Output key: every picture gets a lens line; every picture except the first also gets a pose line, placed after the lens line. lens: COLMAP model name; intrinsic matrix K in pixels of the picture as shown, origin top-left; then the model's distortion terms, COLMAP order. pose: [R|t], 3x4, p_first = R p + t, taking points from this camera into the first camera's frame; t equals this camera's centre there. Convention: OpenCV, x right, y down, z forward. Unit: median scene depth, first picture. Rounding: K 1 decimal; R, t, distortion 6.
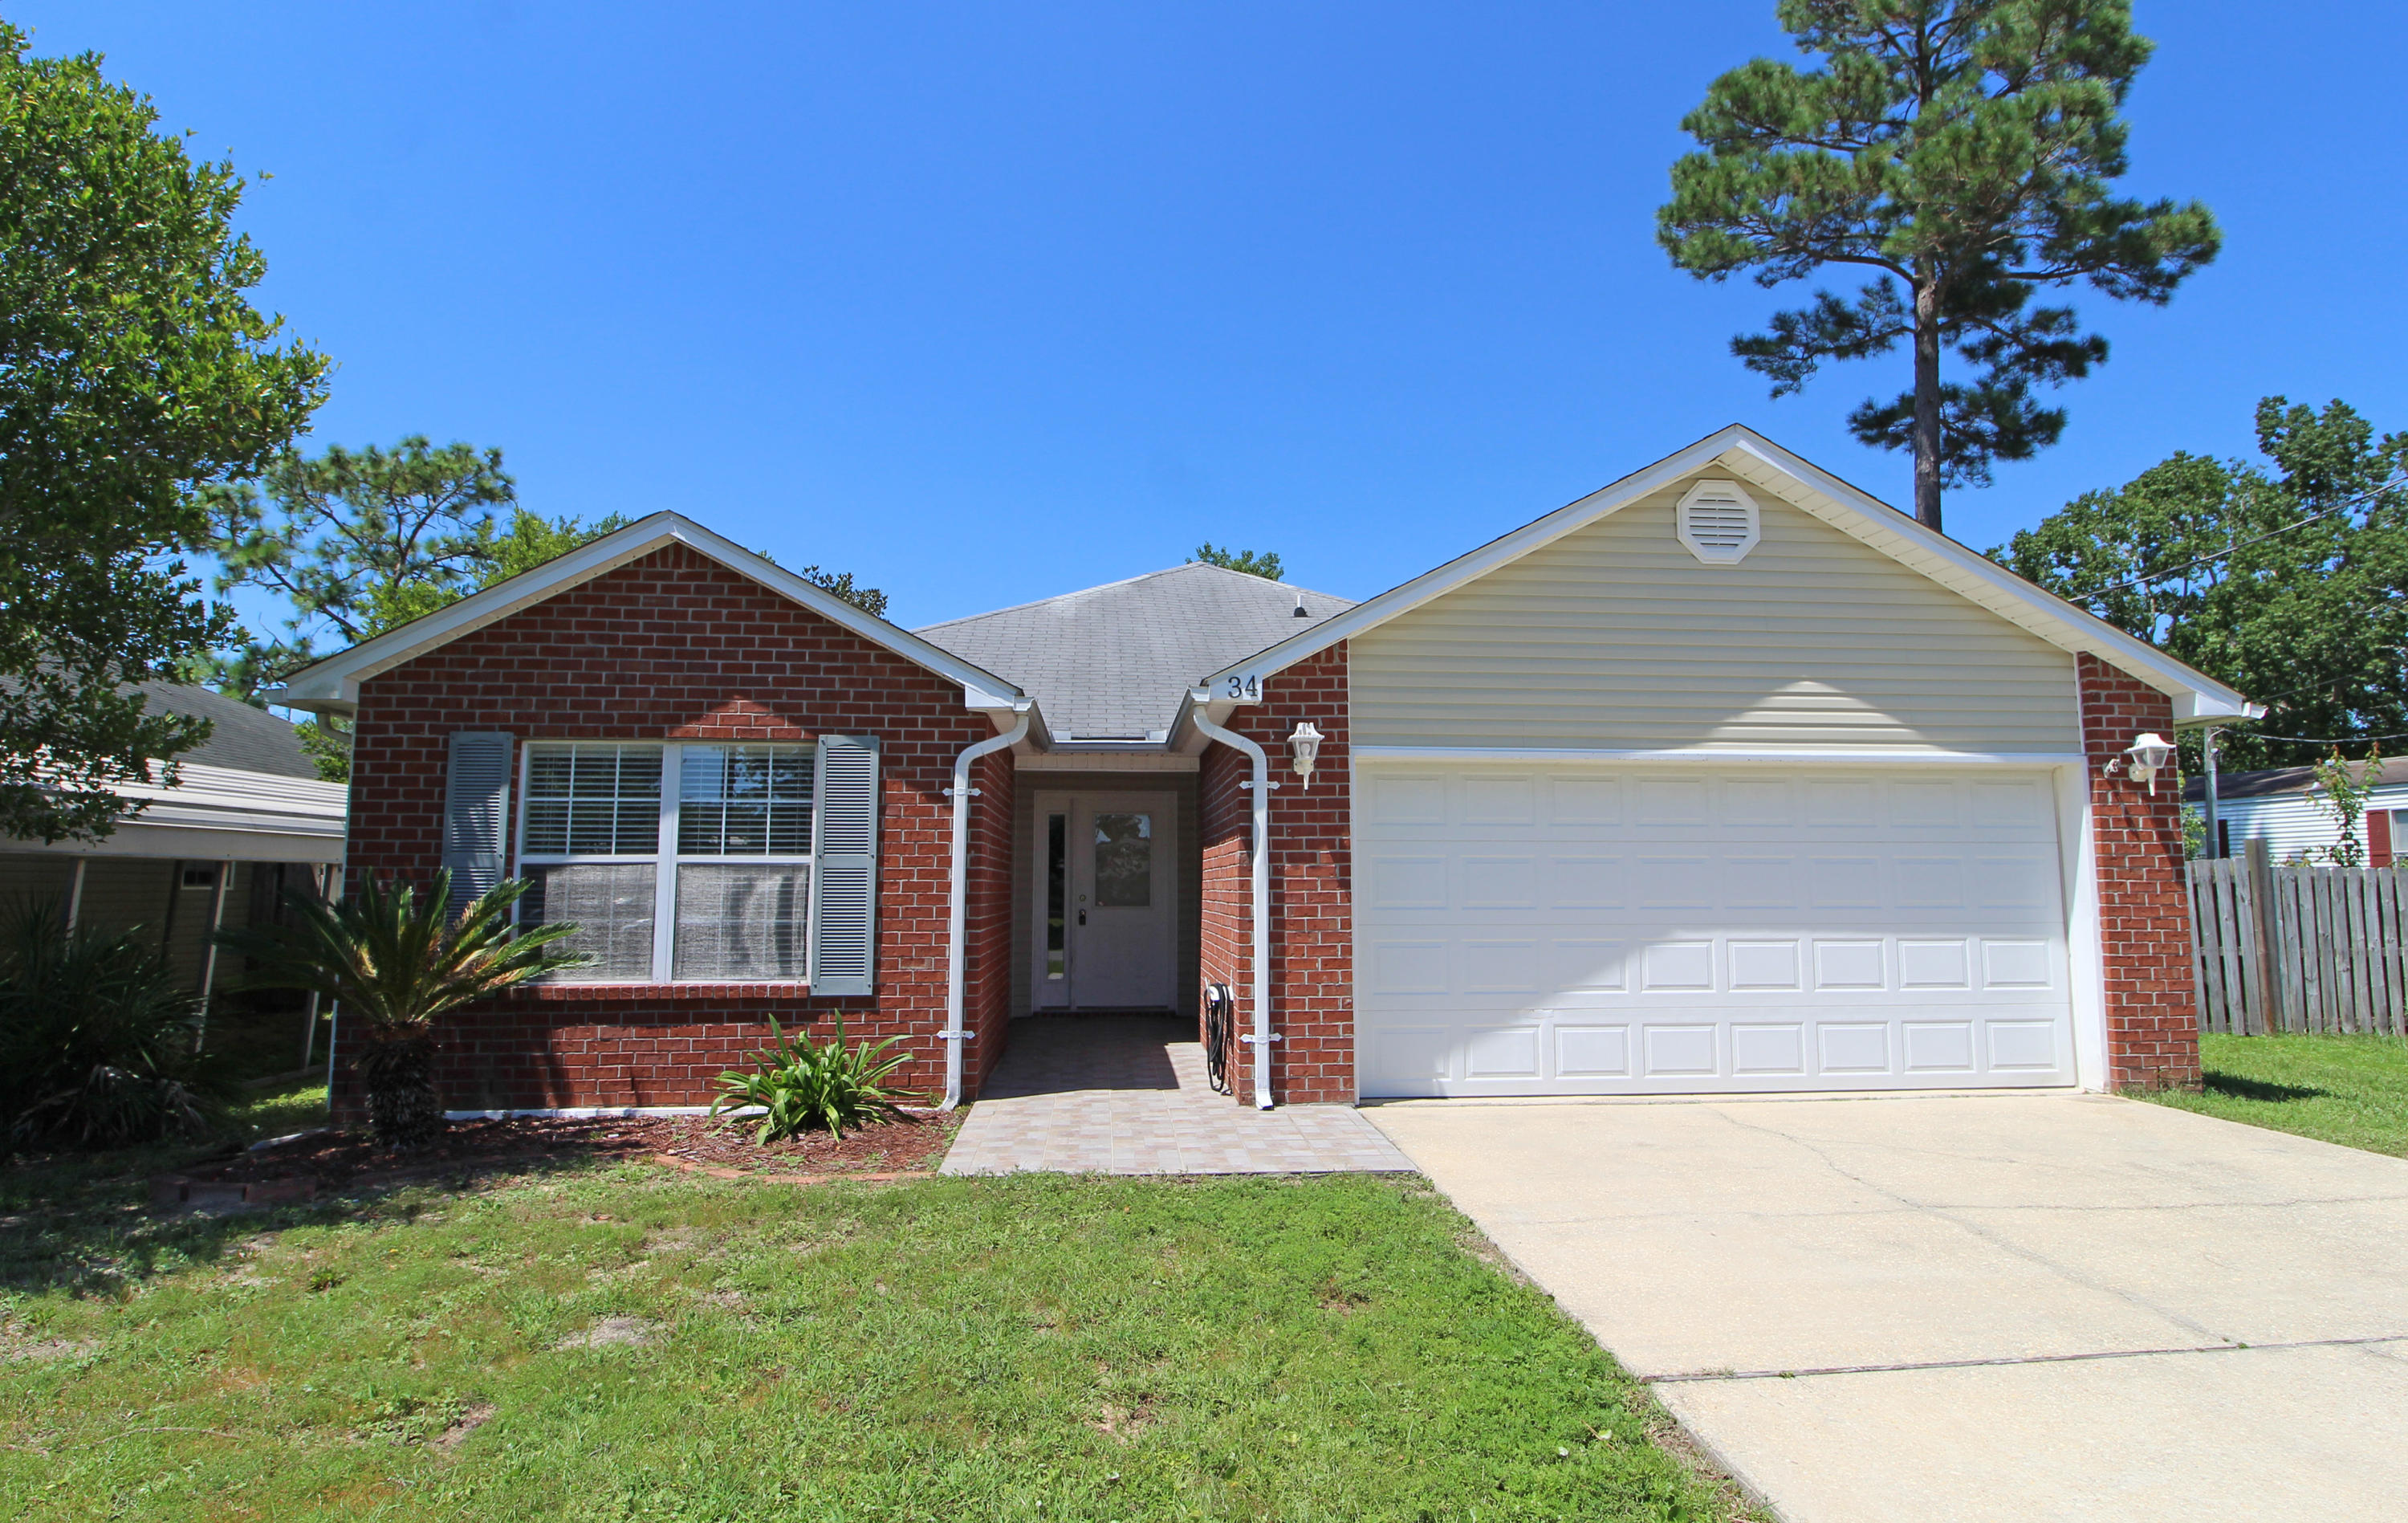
lens RADIAL K [[1273.7, 0, 1215.3], [0, 1273.7, 751.4], [0, 0, 1]] dist [-0.005266, -0.006387]
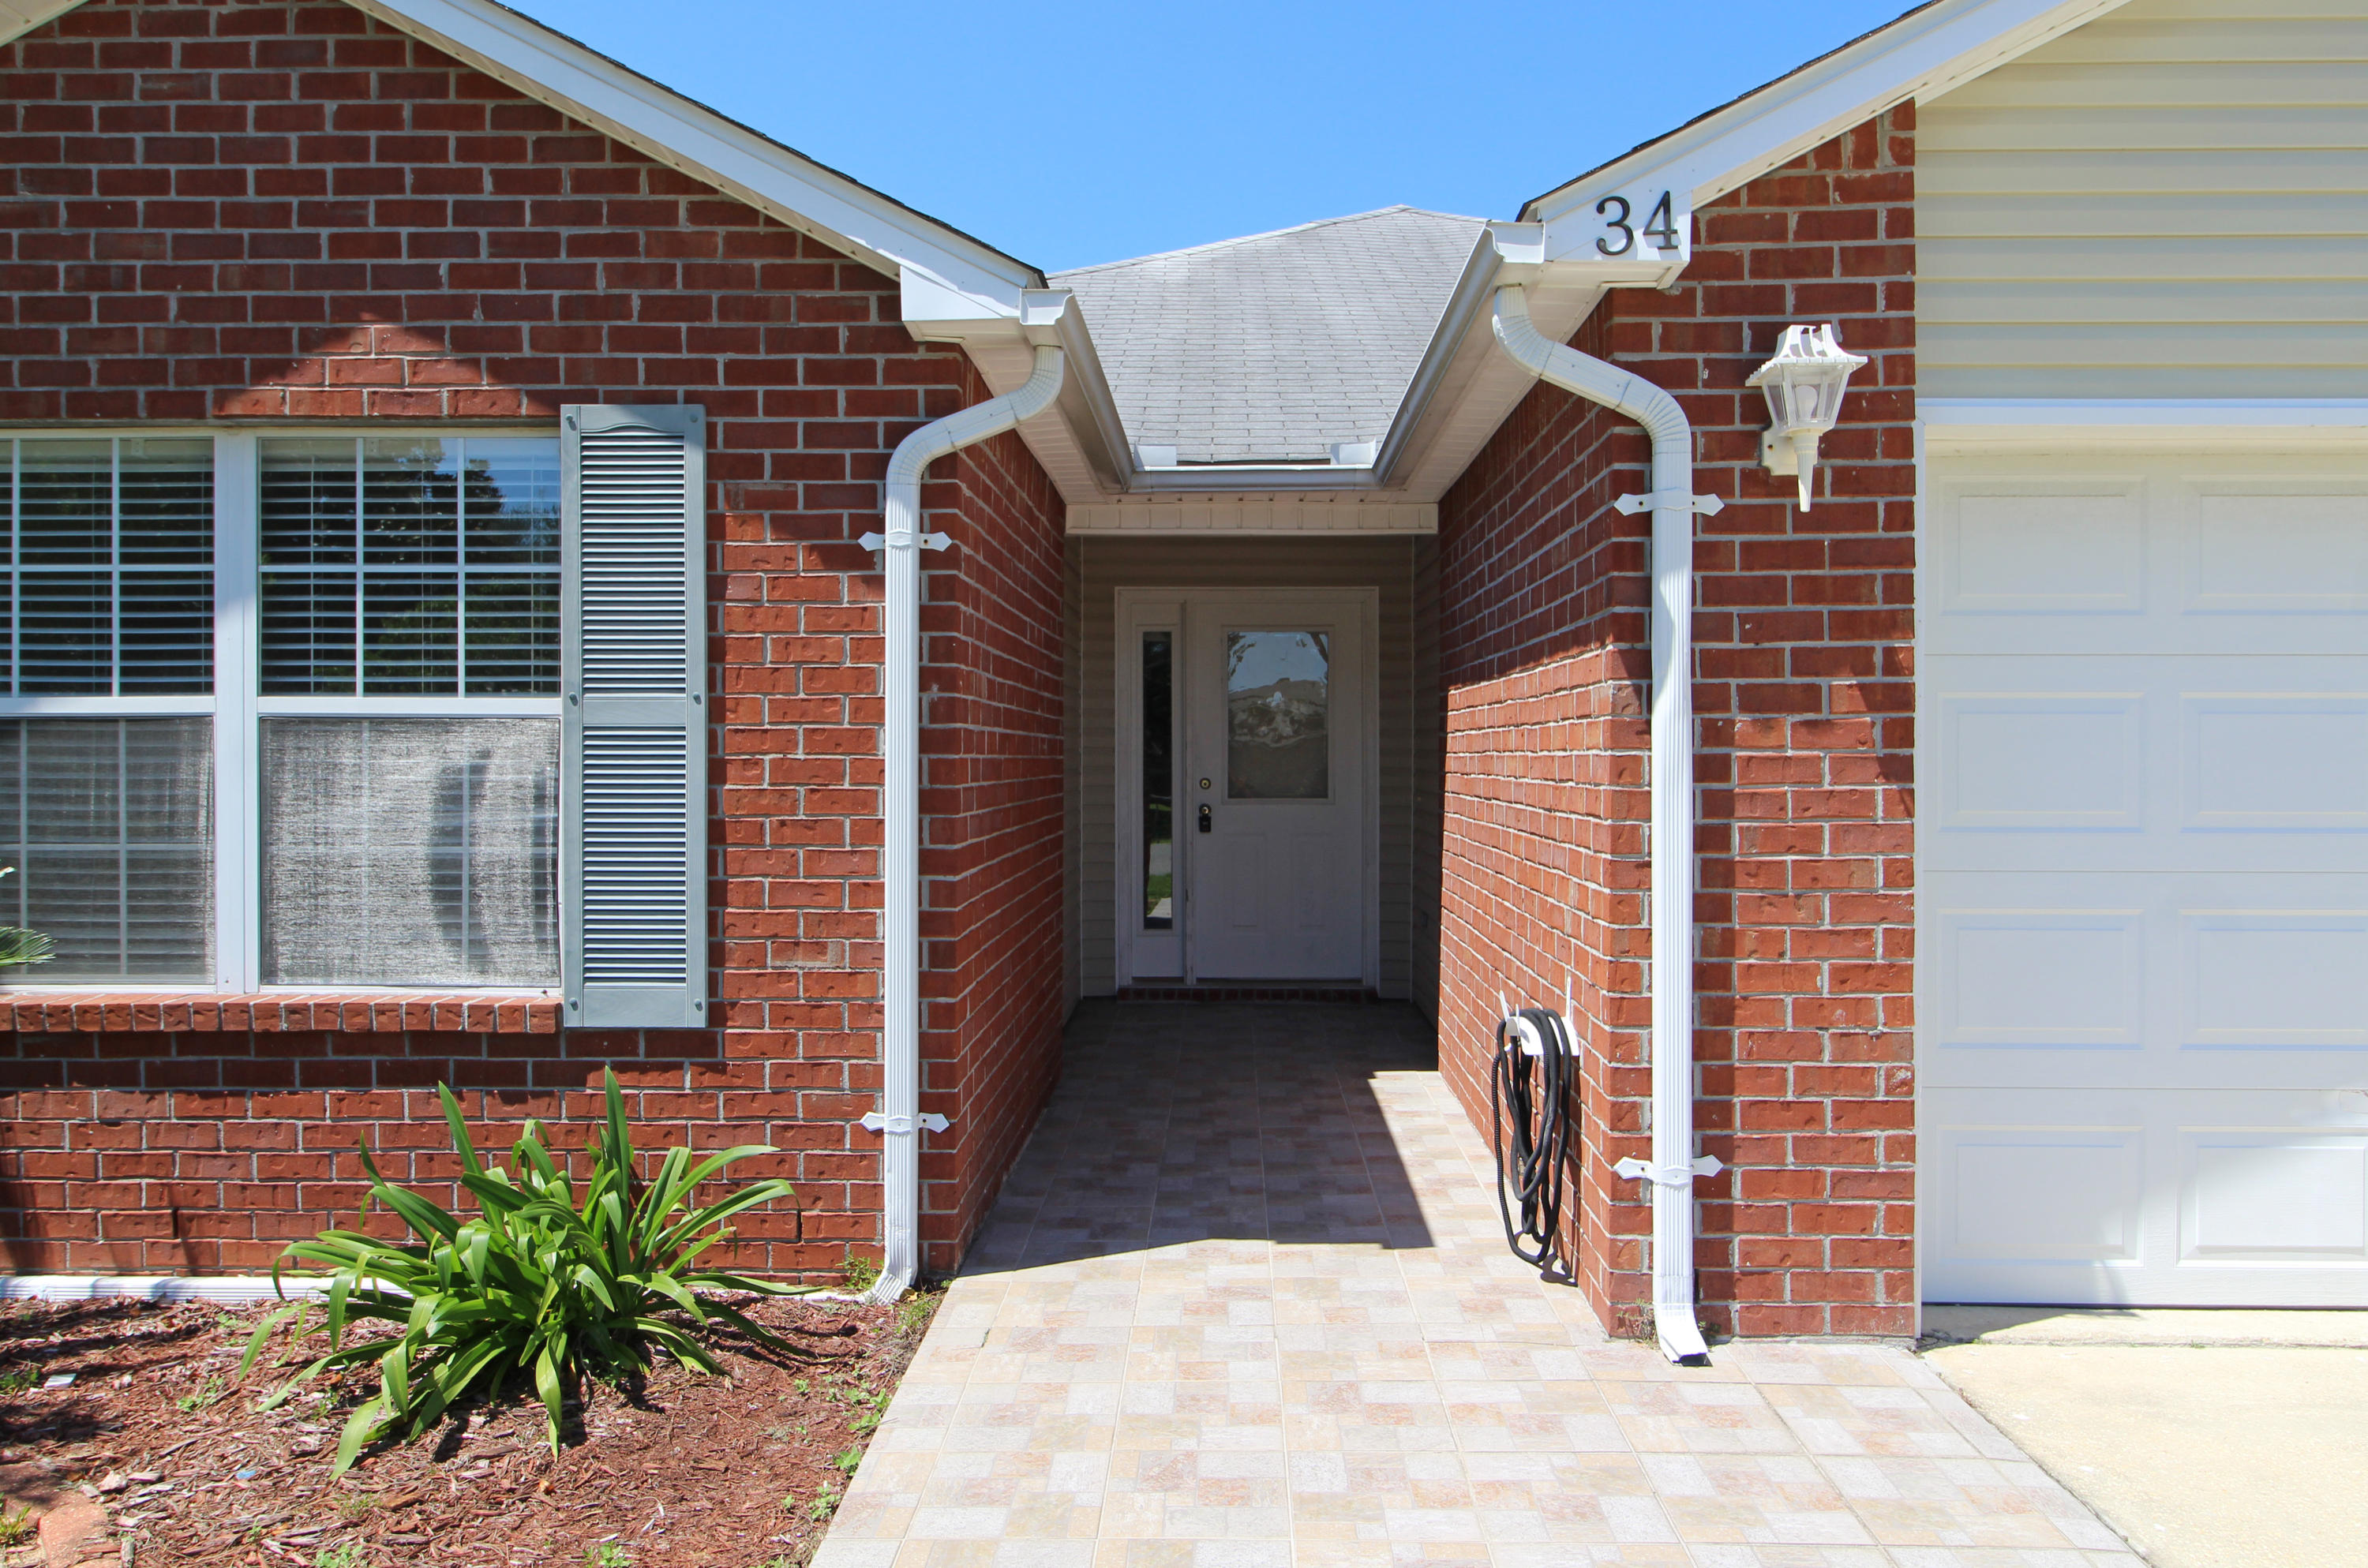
lens RADIAL K [[1602.4, 0, 1193.6], [0, 1602.4, 772.2], [0, 0, 1]] dist [0.010332, -0.012260]
pose [[0.993725, 0.002514, -0.111822, -0.049718], [0.010555, 0.993178, 0.116125, 0.047004], [0.111351, -0.116577, 0.986920, 0.496799]]
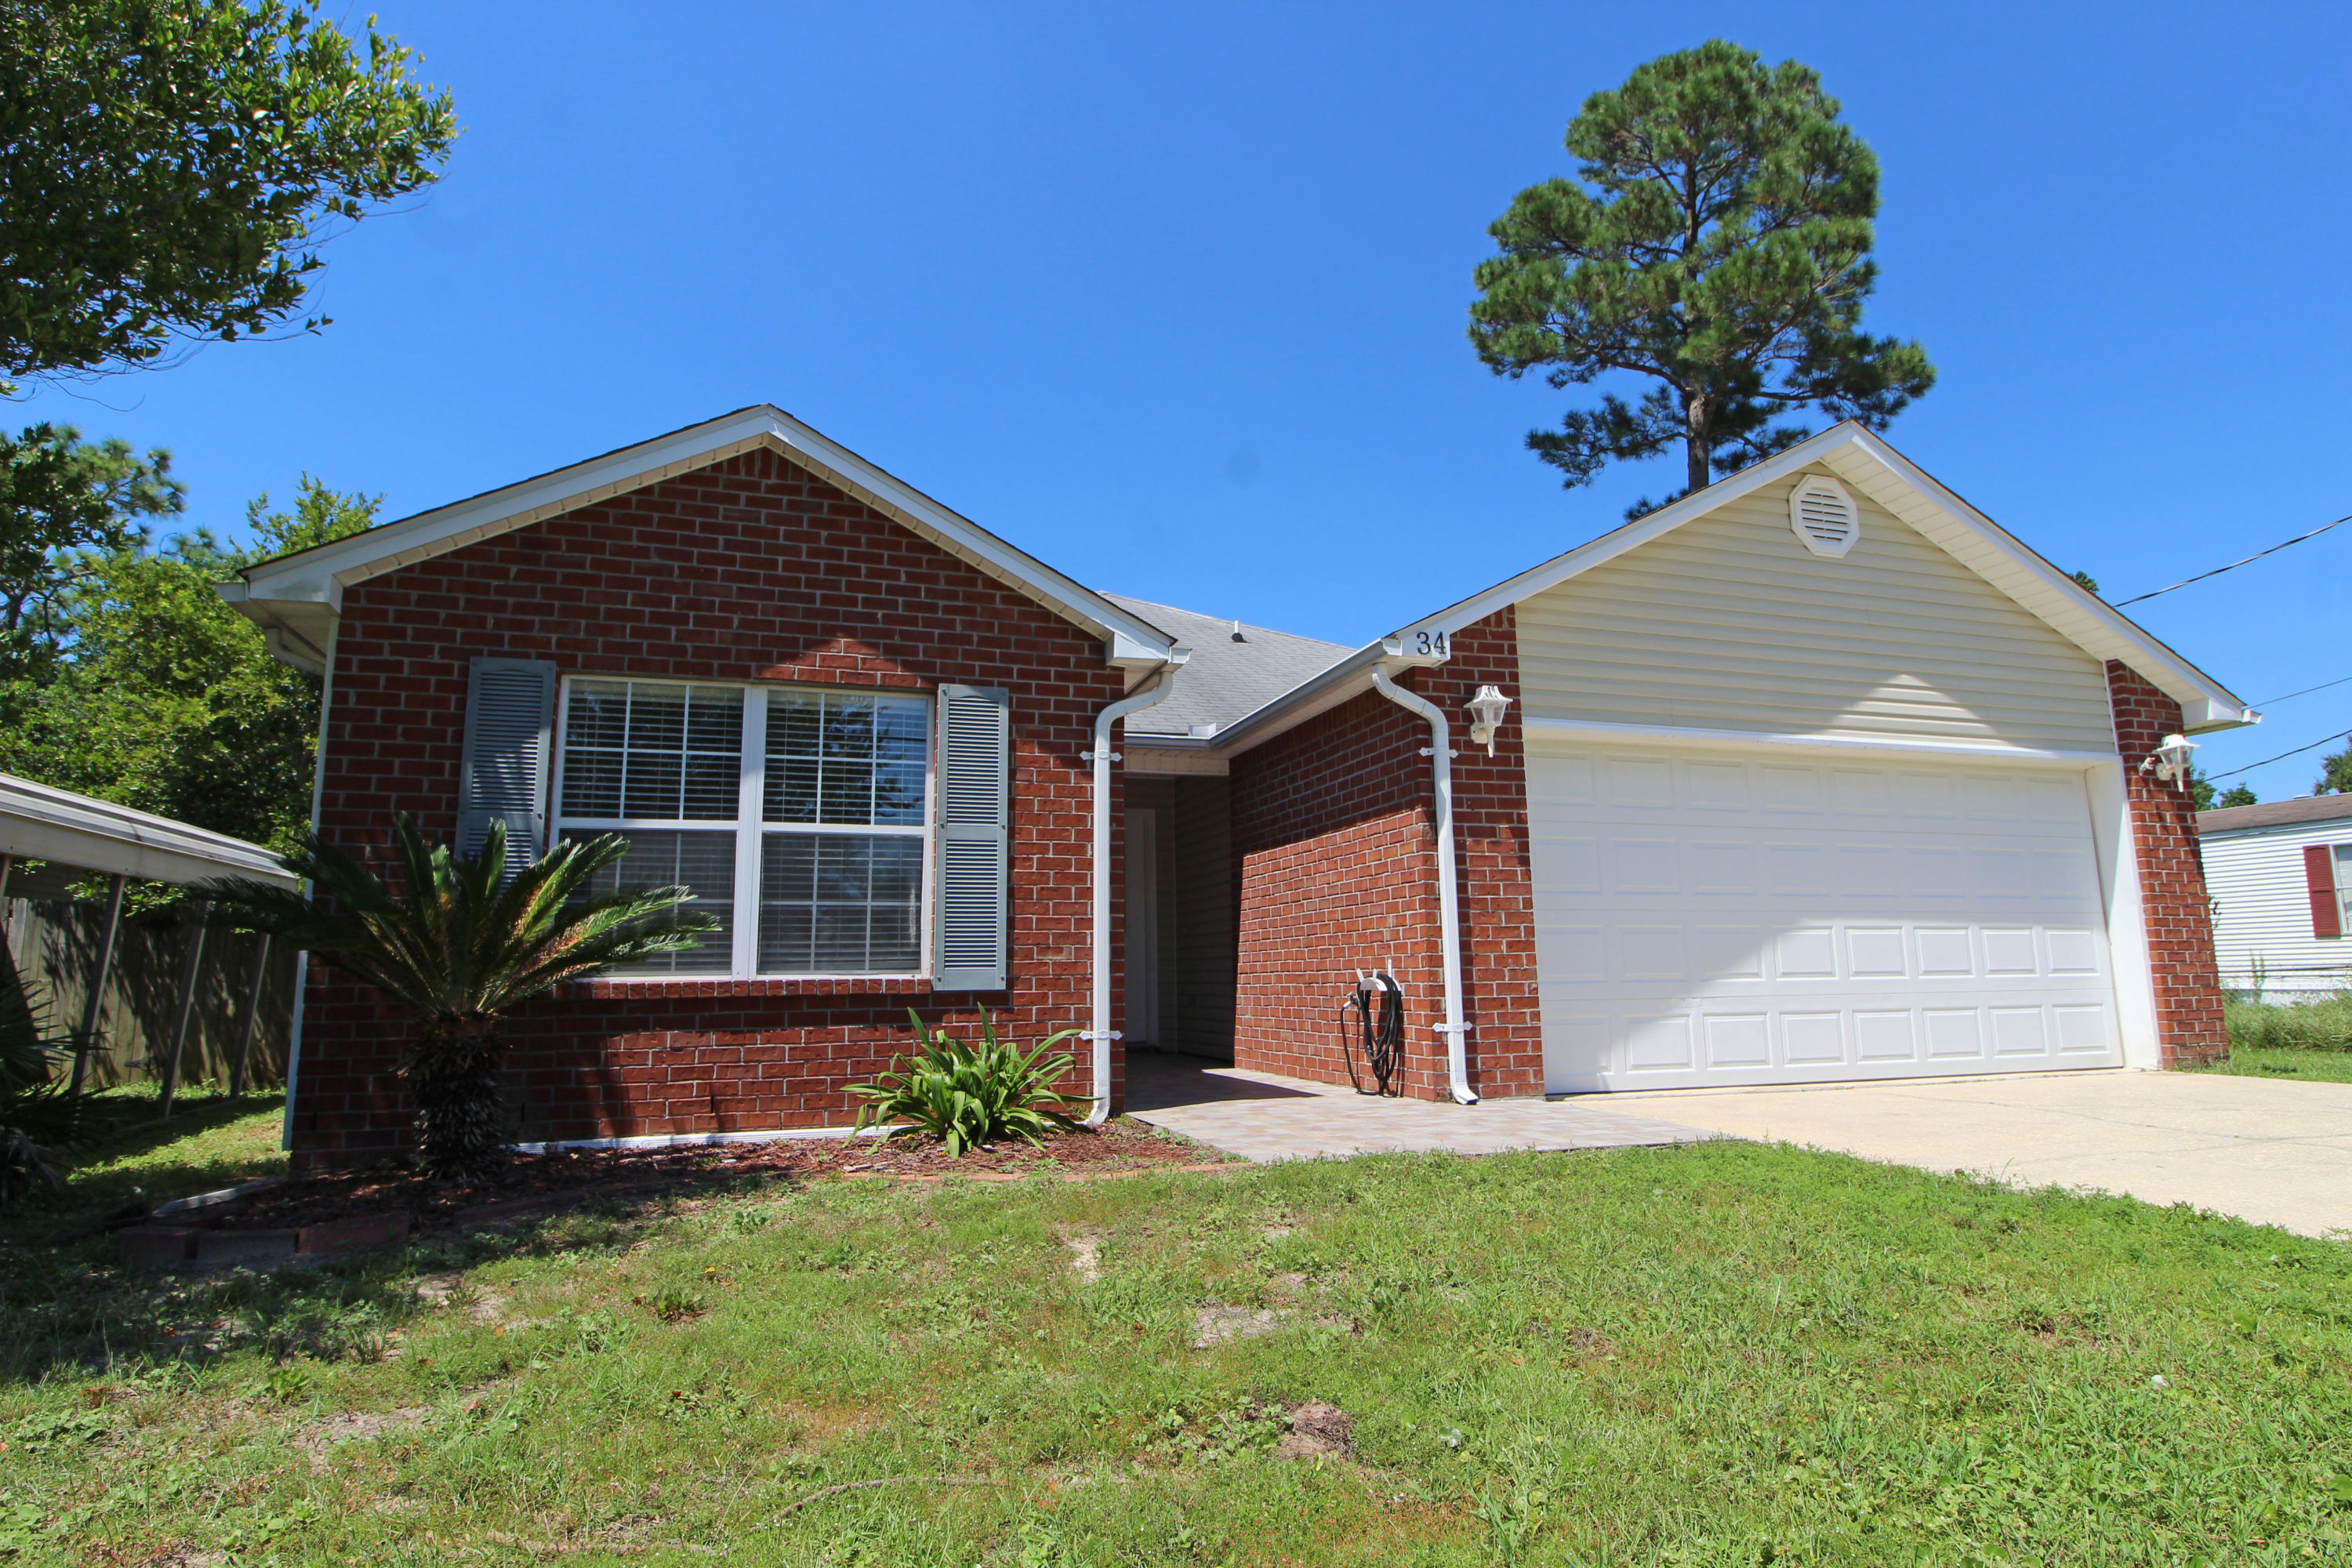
lens RADIAL K [[1259.6, 0, 1178.7], [0, 1259.6, 784.6], [0, 0, 1]] dist [-0.000954, -0.005344]
pose [[0.974759, 0.021881, 0.222184, -0.341125], [-0.010286, 0.998530, -0.053212, 0.097183], [-0.223022, 0.049584, 0.973552, 0.151888]]
